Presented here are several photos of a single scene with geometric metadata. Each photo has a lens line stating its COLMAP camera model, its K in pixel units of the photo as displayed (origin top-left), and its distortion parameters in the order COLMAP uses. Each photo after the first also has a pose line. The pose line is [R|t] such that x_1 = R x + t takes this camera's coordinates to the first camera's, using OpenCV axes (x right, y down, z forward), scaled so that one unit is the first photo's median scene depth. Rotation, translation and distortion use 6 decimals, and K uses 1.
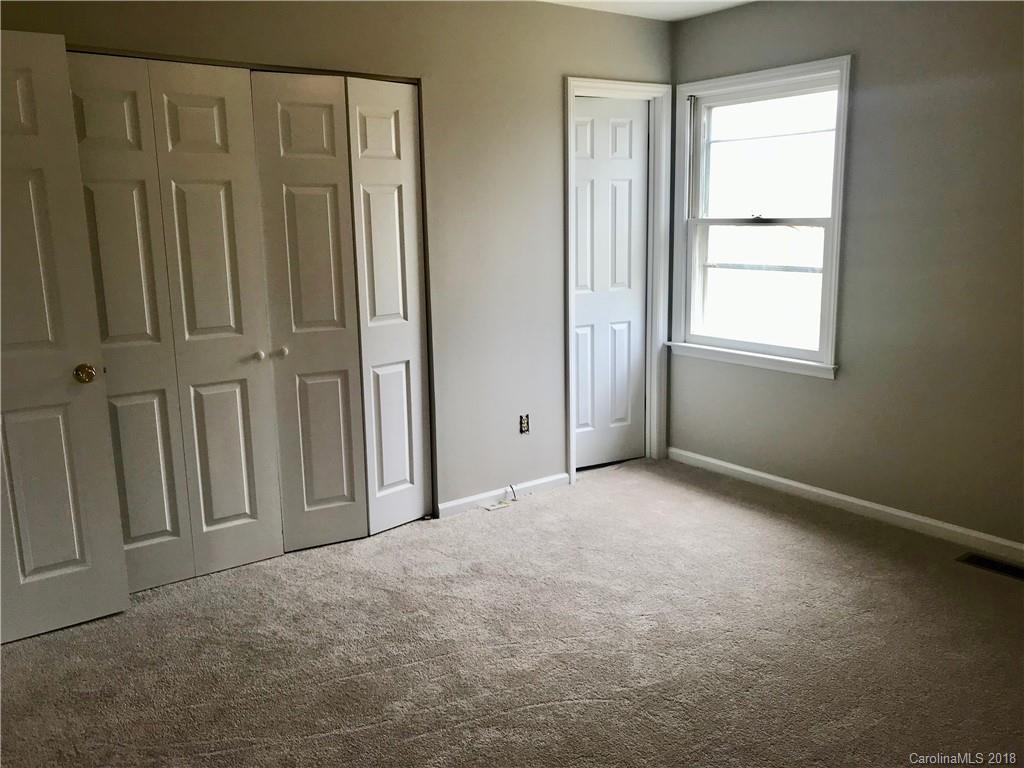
lens RADIAL K [[836.2, 0, 512.0], [0, 836.2, 384.0], [0, 0, 1]] dist [0.004953, 0.012322]
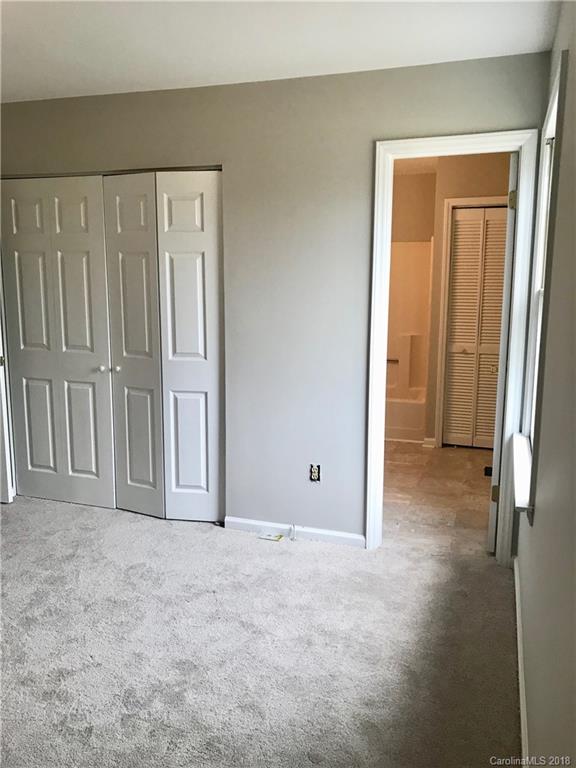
lens RADIAL K [[627.1, 0, 292.4], [0, 627.1, 379.4], [0, 0, 1]] dist [0.004953, 0.012322]
pose [[0.578595, 0.148307, -0.802018, 0.730255], [-0.179807, 0.982330, 0.051933, -0.124601], [0.795548, 0.114160, 0.595038, 0.575560]]
